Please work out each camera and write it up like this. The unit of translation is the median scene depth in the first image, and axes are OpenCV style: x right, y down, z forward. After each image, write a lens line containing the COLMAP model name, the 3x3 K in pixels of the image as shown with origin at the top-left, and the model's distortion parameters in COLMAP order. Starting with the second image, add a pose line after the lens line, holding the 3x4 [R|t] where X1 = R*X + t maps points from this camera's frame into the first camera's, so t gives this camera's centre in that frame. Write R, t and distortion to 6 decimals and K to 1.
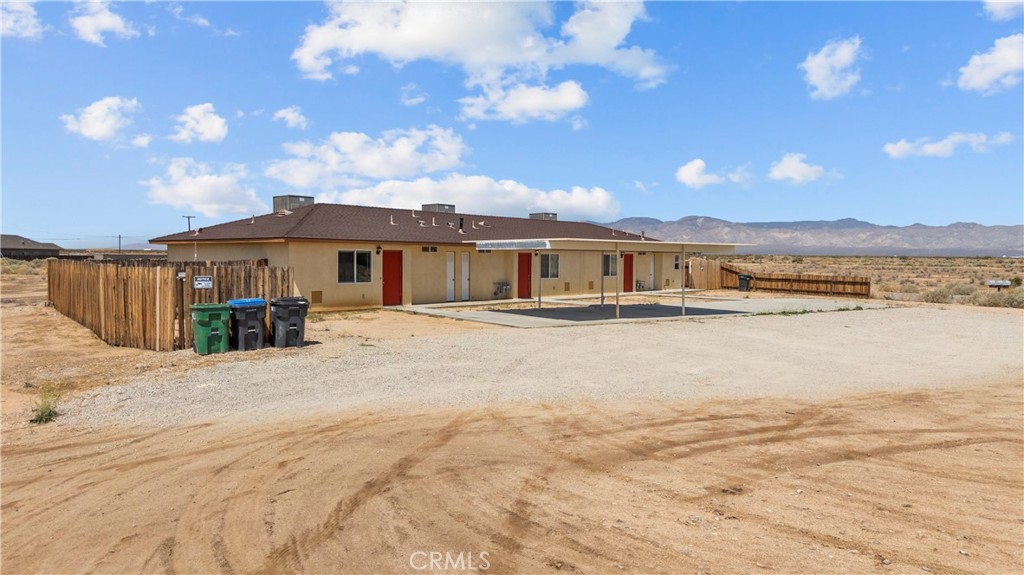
lens RADIAL K [[755.2, 0, 514.8], [0, 755.2, 286.3], [0, 0, 1]] dist [0.064764, -0.061684]
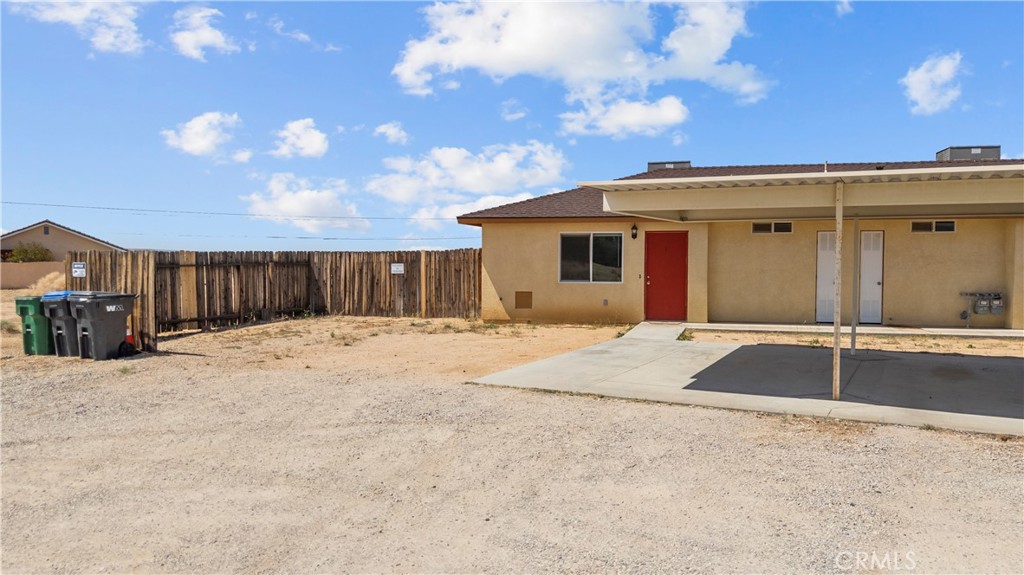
lens RADIAL K [[755.2, 0, 514.8], [0, 755.2, 286.3], [0, 0, 1]] dist [0.064764, -0.061684]
pose [[0.464160, 0.031207, -0.885202, 0.360326], [-0.031599, 0.999326, 0.018661, -0.011577], [0.885188, 0.019310, 0.464833, 0.657467]]
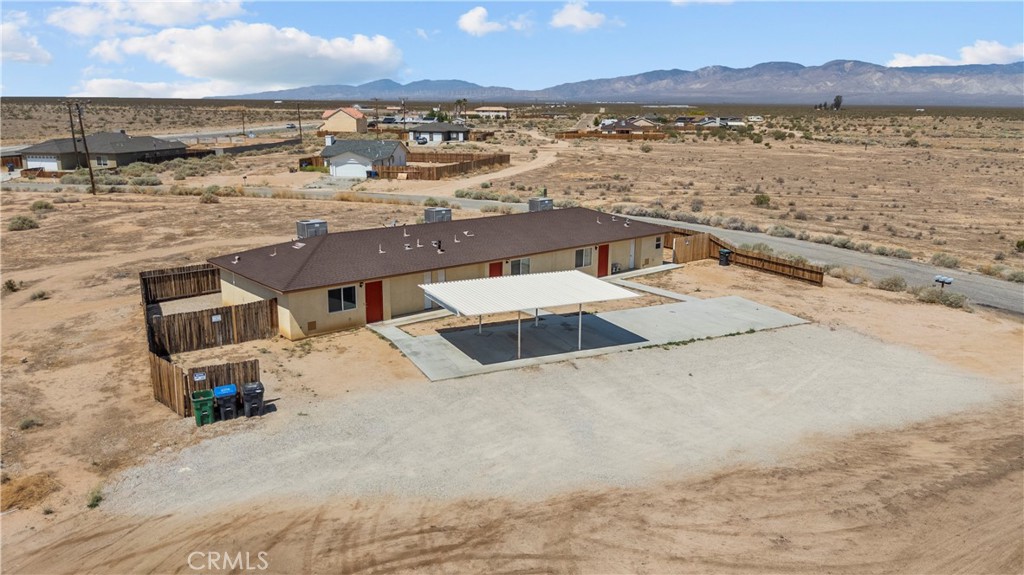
lens RADIAL K [[755.2, 0, 514.8], [0, 755.2, 286.3], [0, 0, 1]] dist [0.064764, -0.061684]
pose [[0.987652, 0.041060, -0.151187, 0.308335], [-0.011172, 0.981045, 0.193457, -0.325837], [0.156264, -0.189379, 0.969390, -0.268633]]
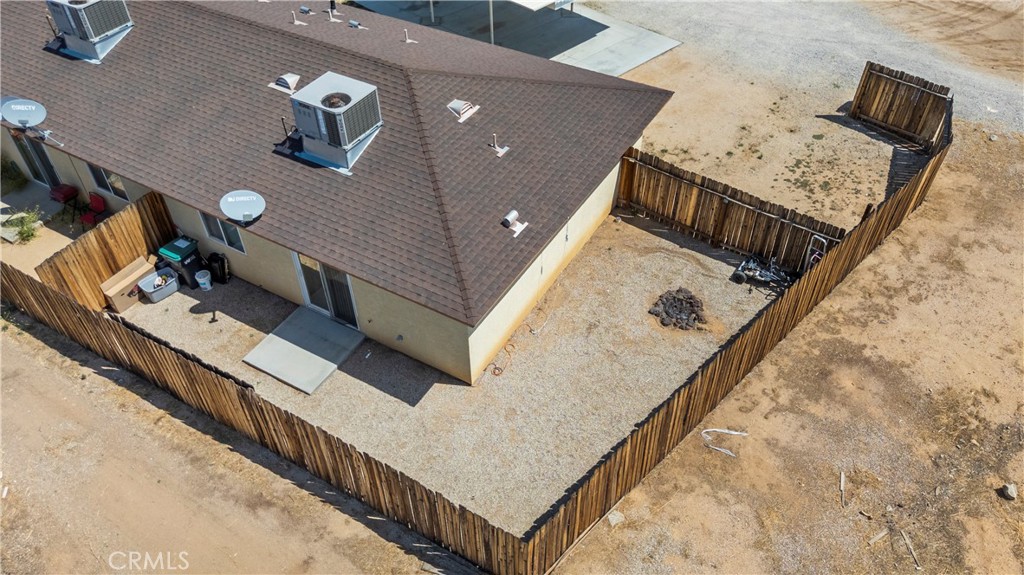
lens RADIAL K [[755.2, 0, 514.8], [0, 755.2, 286.3], [0, 0, 1]] dist [0.064764, -0.061684]
pose [[-0.162137, -0.680792, 0.714306, -0.906708], [0.040775, 0.718644, 0.694182, -0.440063], [-0.985925, 0.141678, -0.088759, 1.173145]]
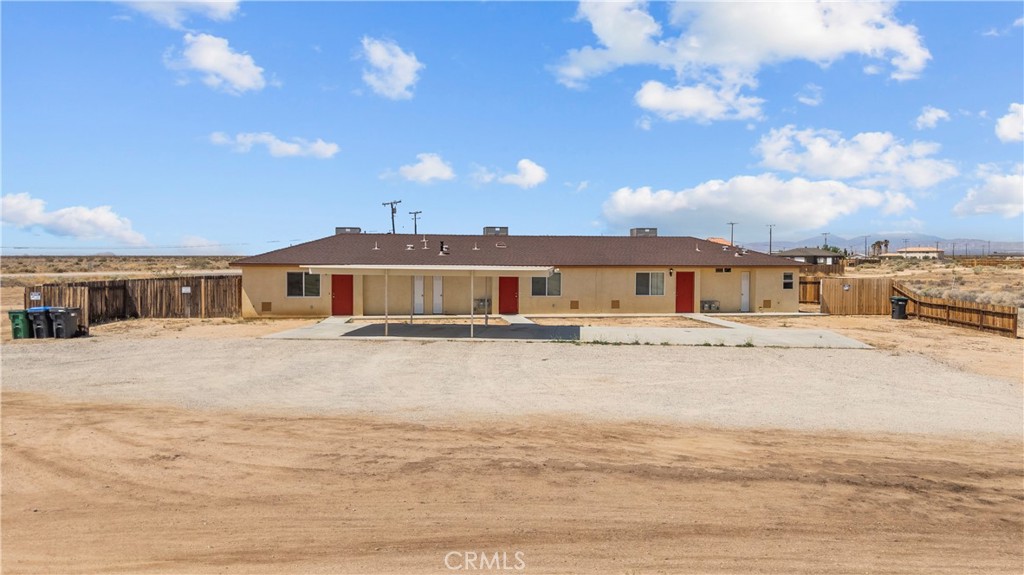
lens RADIAL K [[755.2, 0, 514.8], [0, 755.2, 286.3], [0, 0, 1]] dist [0.064764, -0.061684]
pose [[0.758346, 0.020975, -0.651514, 0.949017], [-0.024281, 0.999697, 0.003922, -0.037695], [0.651400, 0.012845, 0.758626, 0.258094]]
